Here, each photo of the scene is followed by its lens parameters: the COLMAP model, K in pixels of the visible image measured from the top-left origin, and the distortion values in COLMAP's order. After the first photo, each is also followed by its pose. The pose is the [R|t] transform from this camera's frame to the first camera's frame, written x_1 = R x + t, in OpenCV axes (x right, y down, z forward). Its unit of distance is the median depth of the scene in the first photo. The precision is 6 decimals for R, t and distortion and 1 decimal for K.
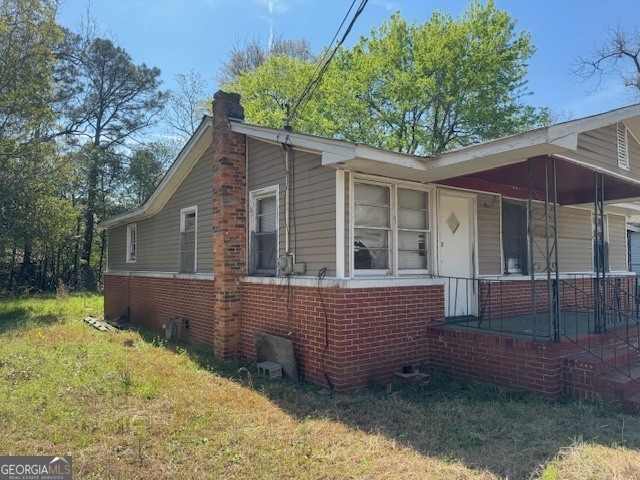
lens RADIAL K [[456.3, 0, 318.5], [0, 456.3, 239.4], [0, 0, 1]] dist [0.043269, -0.056067]
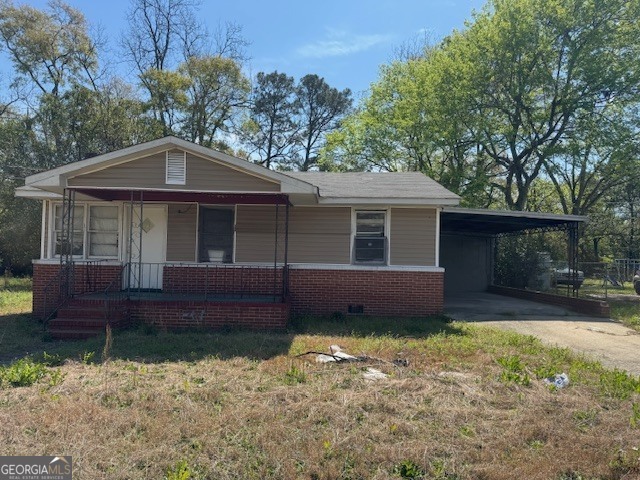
lens RADIAL K [[456.3, 0, 317.7], [0, 456.3, 240.2], [0, 0, 1]] dist [0.043269, -0.056067]
pose [[0.811132, -0.010365, -0.584772, 1.238674], [0.014613, 0.999890, 0.002547, 0.011731], [0.584681, -0.010612, 0.811194, 0.093128]]
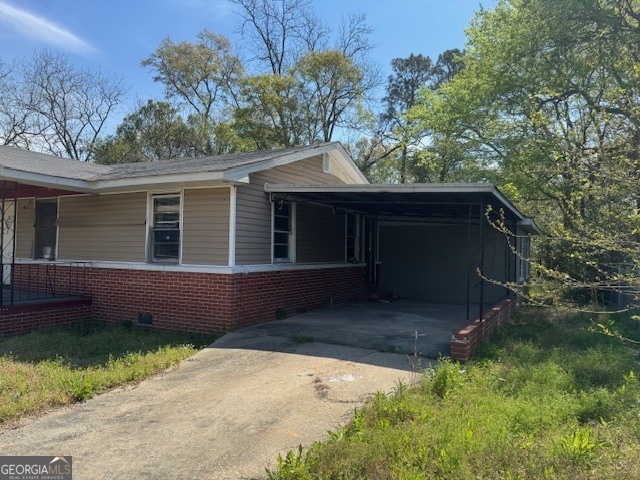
lens RADIAL K [[456.3, 0, 320.5], [0, 456.3, 240.4], [0, 0, 1]] dist [0.043269, -0.056067]
pose [[0.443773, -0.019980, -0.895917, 1.618079], [0.028964, 0.999549, -0.007944, 0.048355], [0.895671, -0.022424, 0.444151, 0.963493]]
